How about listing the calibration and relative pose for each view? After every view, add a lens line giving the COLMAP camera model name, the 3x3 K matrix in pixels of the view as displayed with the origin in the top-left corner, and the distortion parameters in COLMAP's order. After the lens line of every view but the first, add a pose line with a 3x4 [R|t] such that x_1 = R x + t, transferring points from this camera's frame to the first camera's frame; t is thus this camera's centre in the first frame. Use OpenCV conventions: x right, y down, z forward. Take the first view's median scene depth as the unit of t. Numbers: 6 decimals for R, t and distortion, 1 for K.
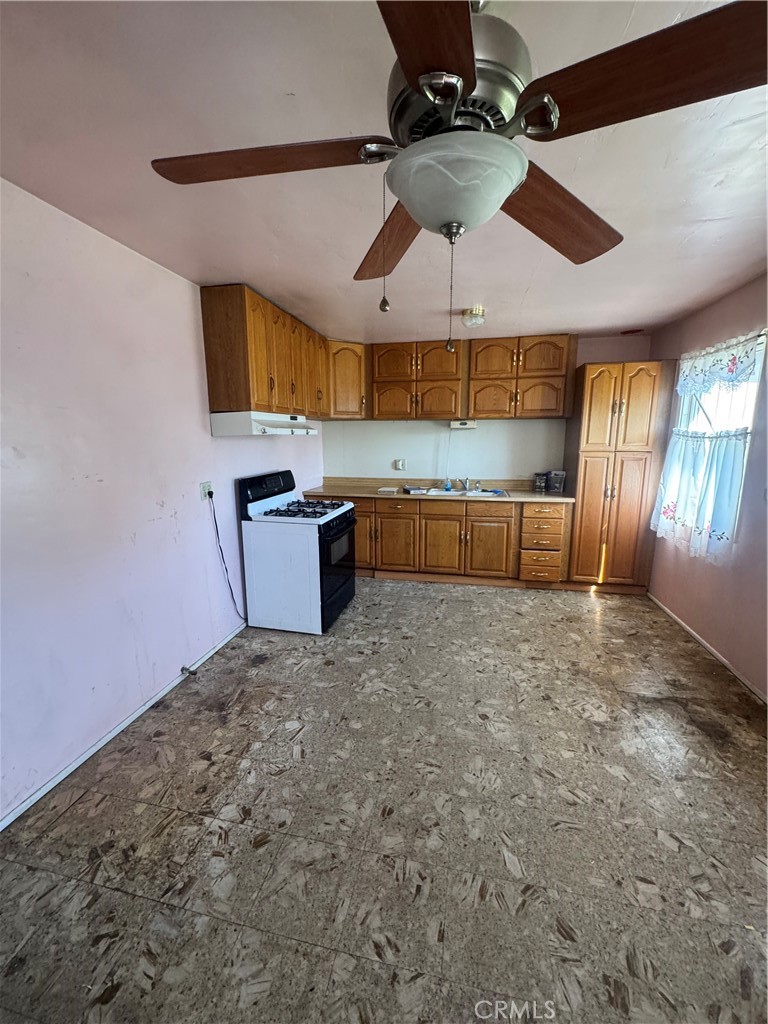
lens RADIAL K [[410.6, 0, 381.8], [0, 410.6, 512.8], [0, 0, 1]] dist [-0.005534, 0.000717]
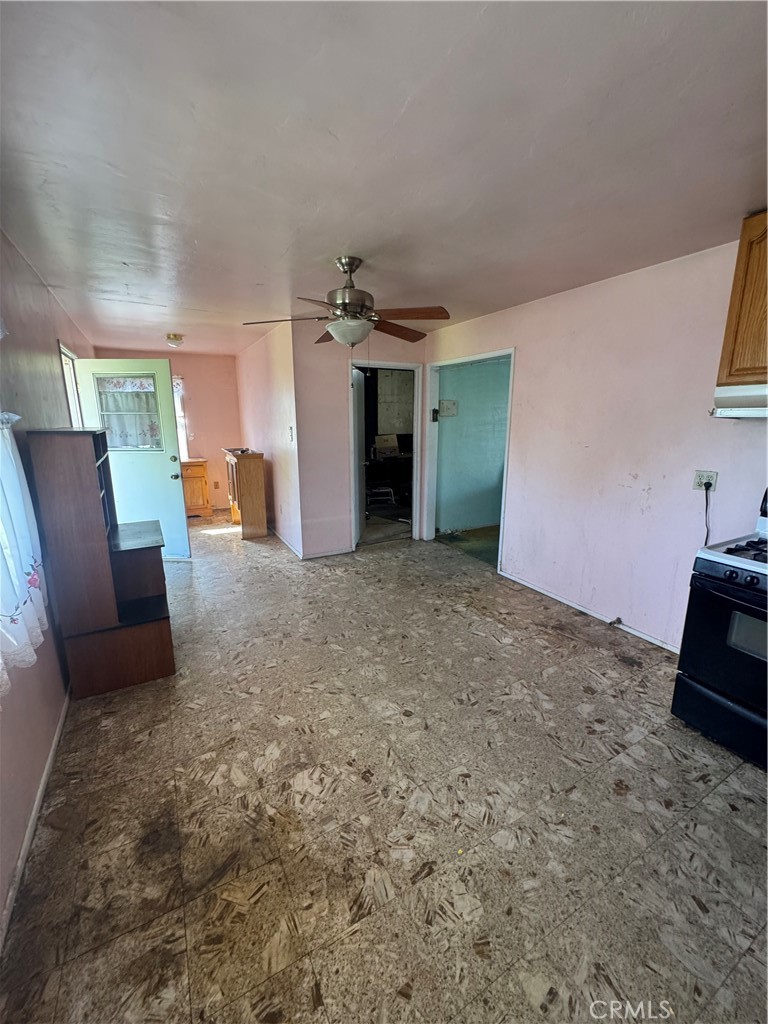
lens RADIAL K [[410.6, 0, 386.6], [0, 410.6, 511.5], [0, 0, 1]] dist [-0.005534, 0.000717]
pose [[-0.746000, 0.152360, -0.648282, 0.950719], [-0.119460, 0.927069, 0.355348, -0.317313], [0.655143, 0.342533, -0.673393, 1.647929]]
